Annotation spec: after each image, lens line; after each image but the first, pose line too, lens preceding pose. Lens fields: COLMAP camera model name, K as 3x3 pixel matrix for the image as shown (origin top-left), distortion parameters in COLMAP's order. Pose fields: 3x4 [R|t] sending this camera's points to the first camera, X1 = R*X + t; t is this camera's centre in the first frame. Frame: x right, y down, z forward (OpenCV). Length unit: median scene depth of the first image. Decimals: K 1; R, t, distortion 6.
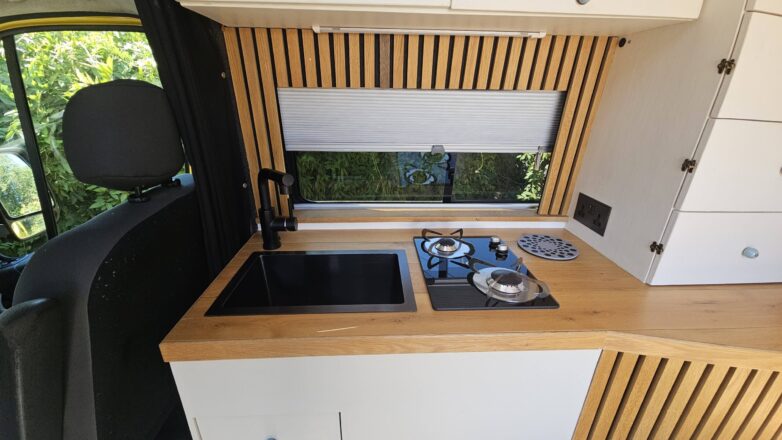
lens RADIAL K [[316.2, 0, 391.7], [0, 316.2, 223.9], [0, 0, 1]] dist [0.017477, -0.015239]
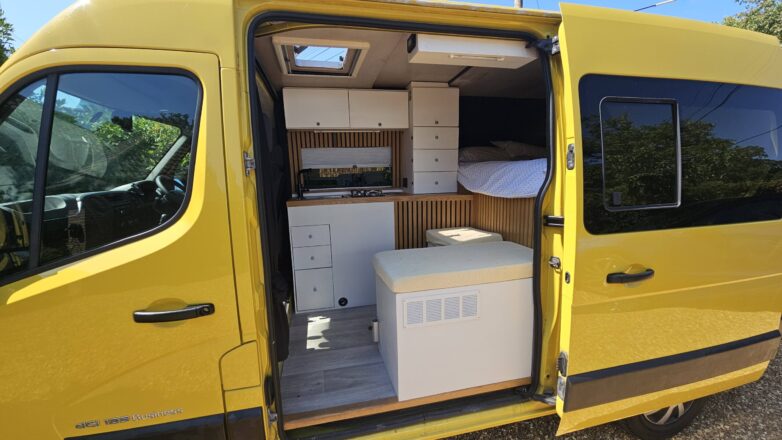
lens RADIAL K [[316.2, 0, 391.7], [0, 316.2, 223.9], [0, 0, 1]] dist [0.017477, -0.015239]
pose [[0.983512, -0.076136, 0.164035, -0.048077], [0.110075, 0.971708, -0.208969, 1.146220], [-0.143484, 0.223579, 0.964067, -2.173033]]
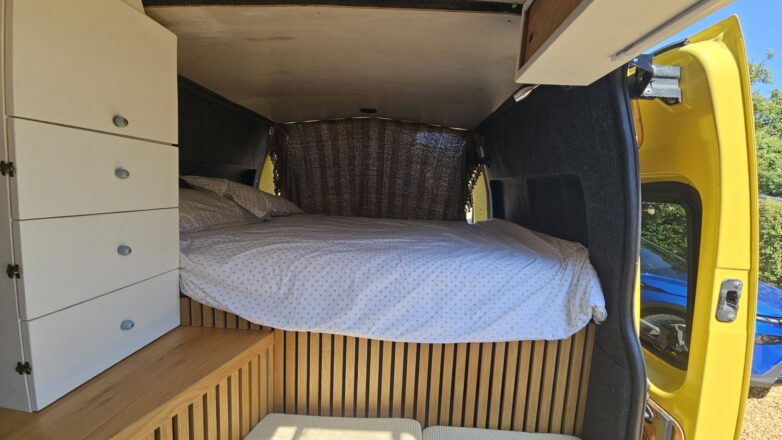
lens RADIAL K [[316.2, 0, 391.7], [0, 316.2, 223.9], [0, 0, 1]] dist [0.017477, -0.015239]
pose [[0.112561, -0.134659, 0.984478, 0.170444], [0.328058, 0.940255, 0.091101, -0.034074], [-0.937928, 0.312711, 0.150012, -0.127705]]
